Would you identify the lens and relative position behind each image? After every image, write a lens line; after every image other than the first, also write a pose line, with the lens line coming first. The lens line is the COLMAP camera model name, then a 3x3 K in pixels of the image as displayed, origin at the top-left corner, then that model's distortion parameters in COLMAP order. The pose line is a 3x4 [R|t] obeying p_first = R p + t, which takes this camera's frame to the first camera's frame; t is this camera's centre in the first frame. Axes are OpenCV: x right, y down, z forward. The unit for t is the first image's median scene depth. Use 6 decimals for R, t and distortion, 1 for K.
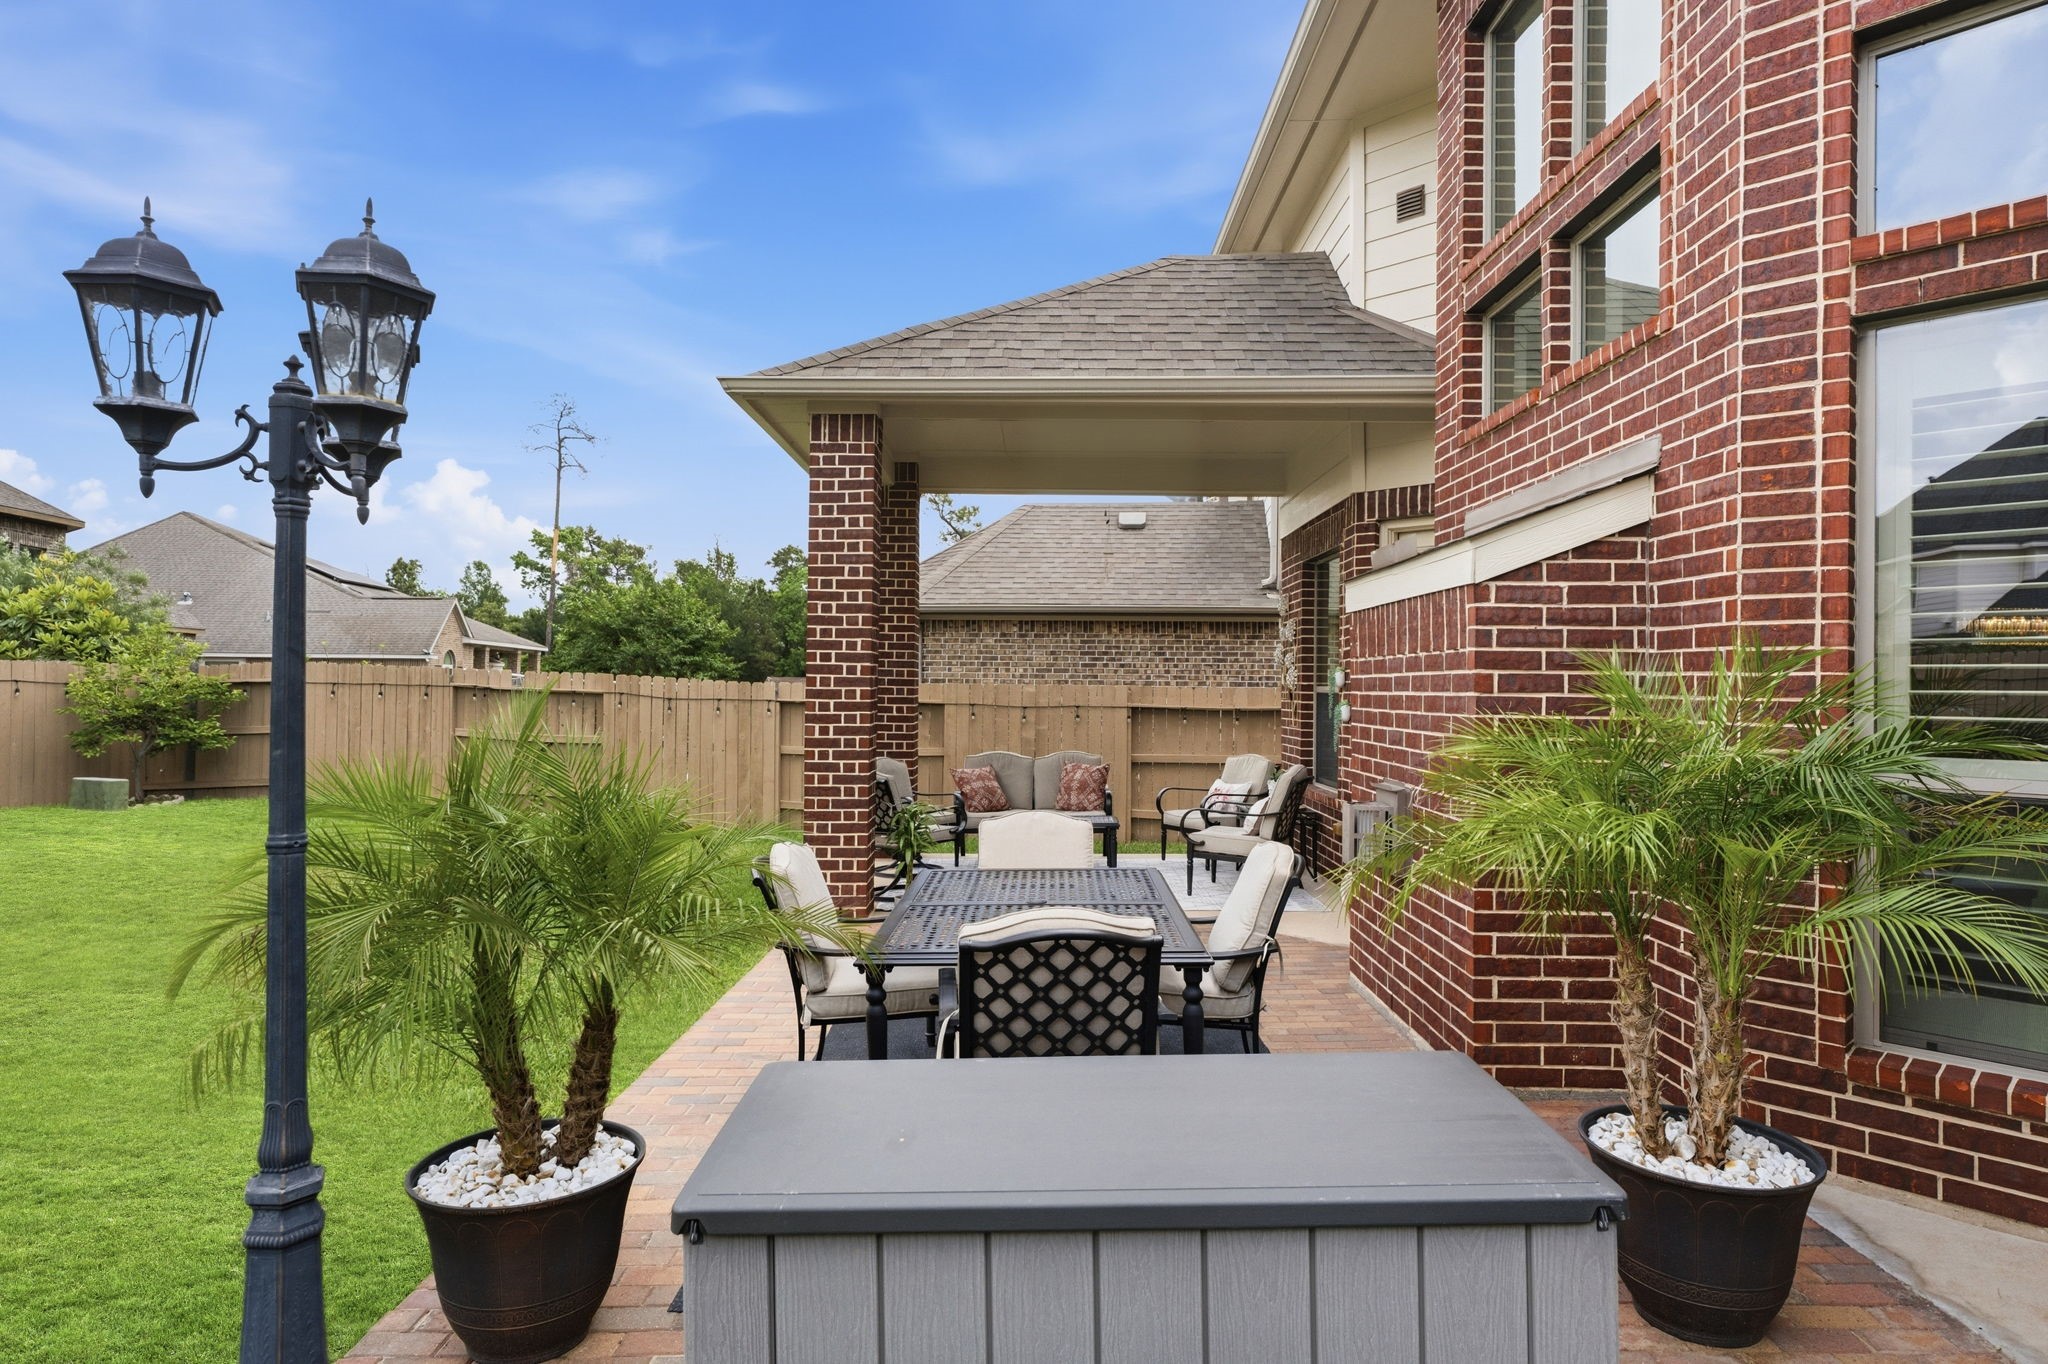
lens RADIAL K [[1185.1, 0, 1027.3], [0, 1185.1, 680.3], [0, 0, 1]] dist [0.008483, 0.000458]
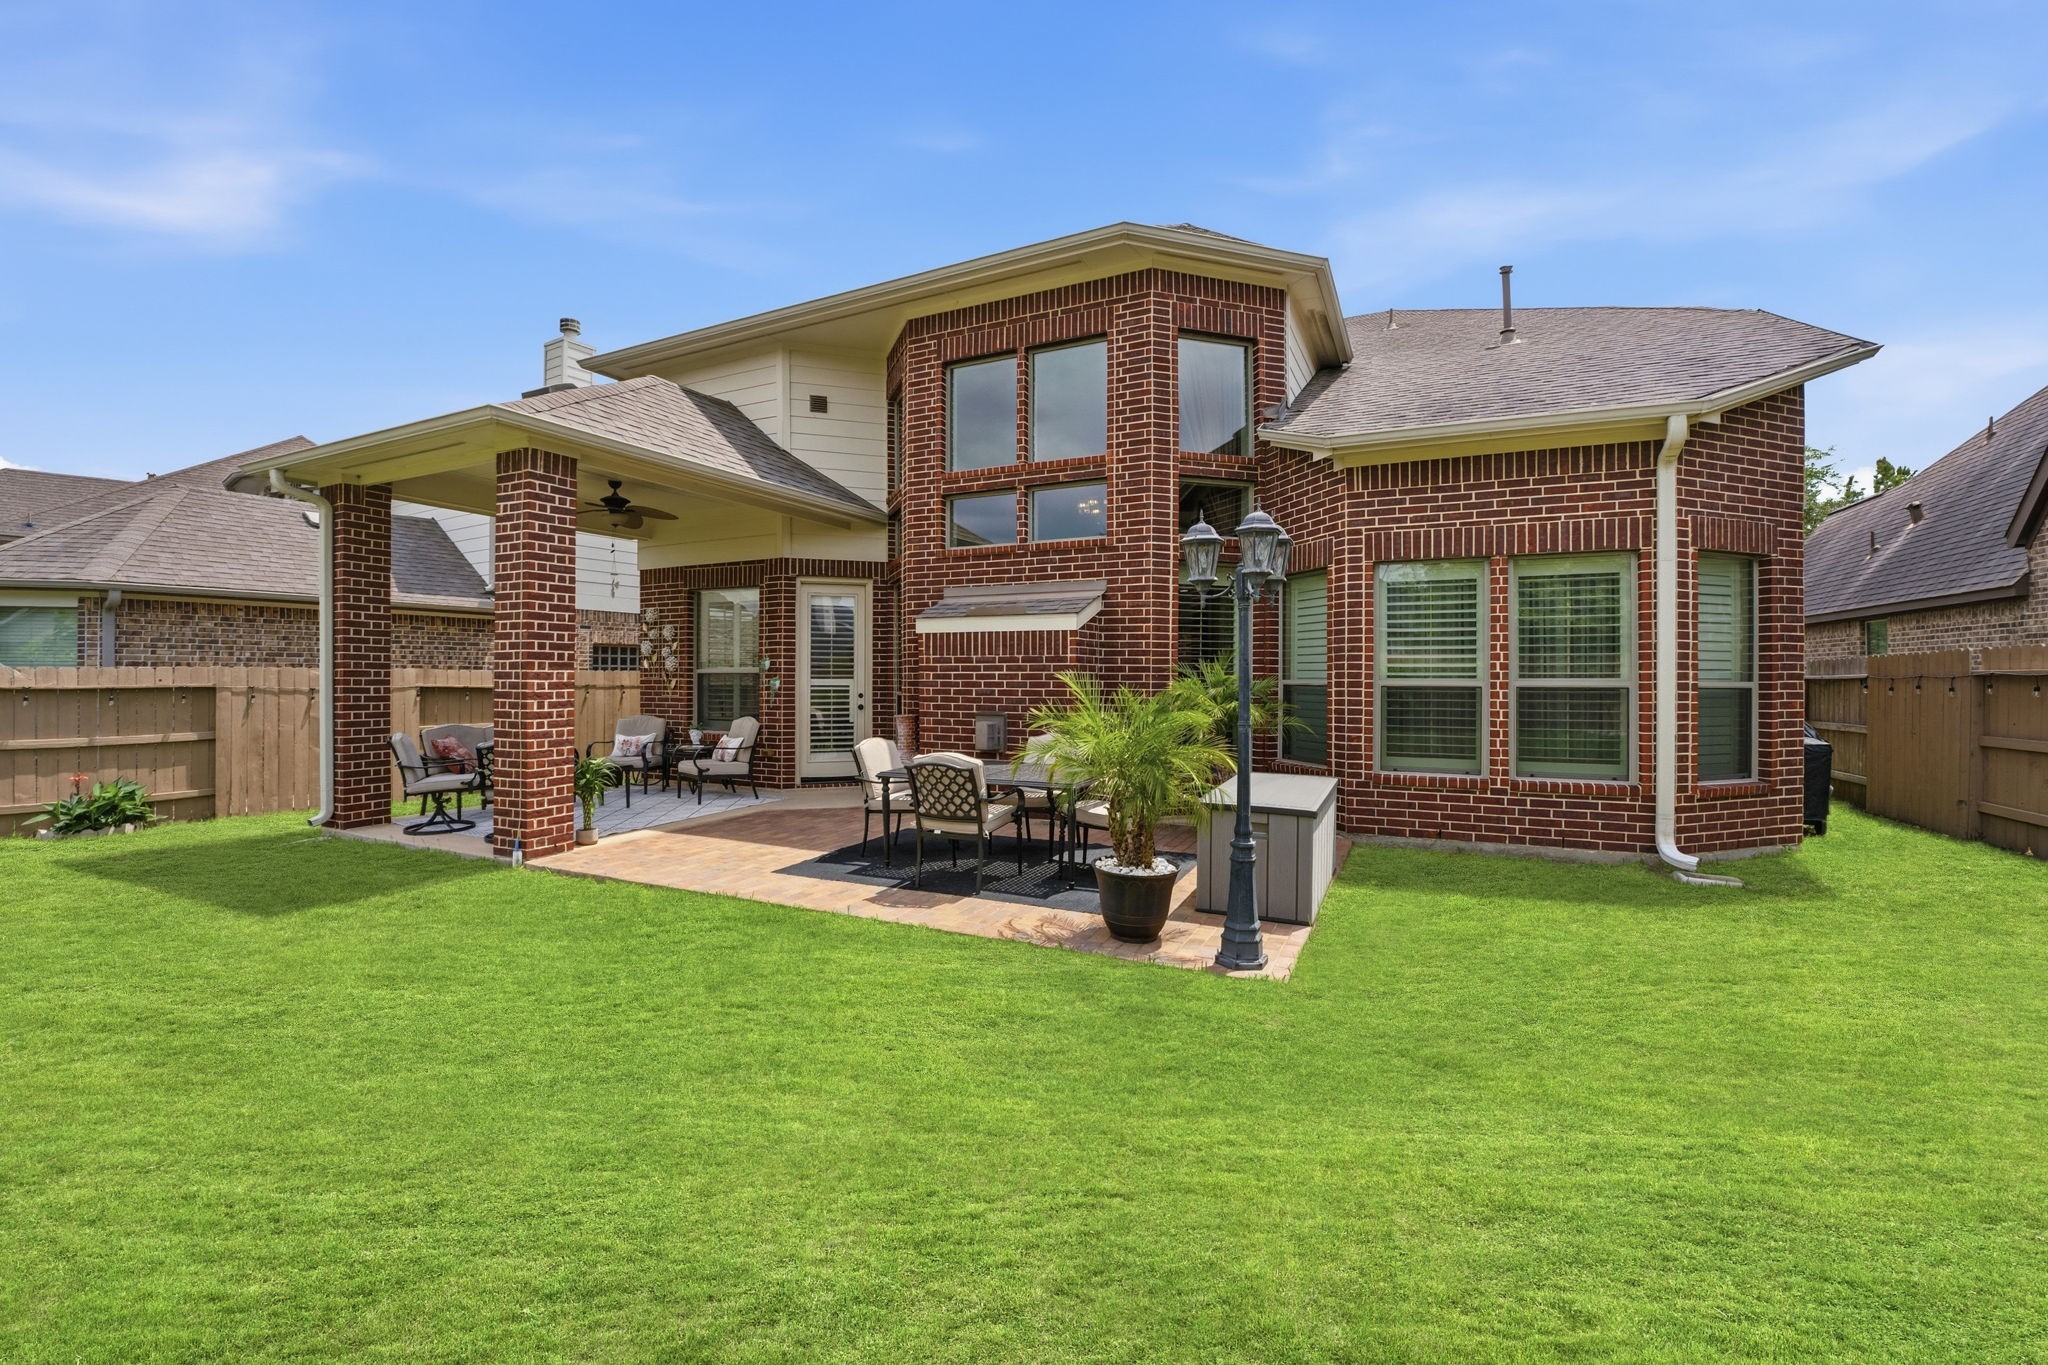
lens RADIAL K [[846.7, 0, 1023.6], [0, 846.7, 677.5], [0, 0, 1]] dist [-0.019311, -0.000213]
pose [[0.433782, -0.009017, 0.900973, -0.744754], [-0.004287, 0.999918, 0.012071, 0.000533], [-0.901008, -0.009099, 0.433708, 0.162105]]
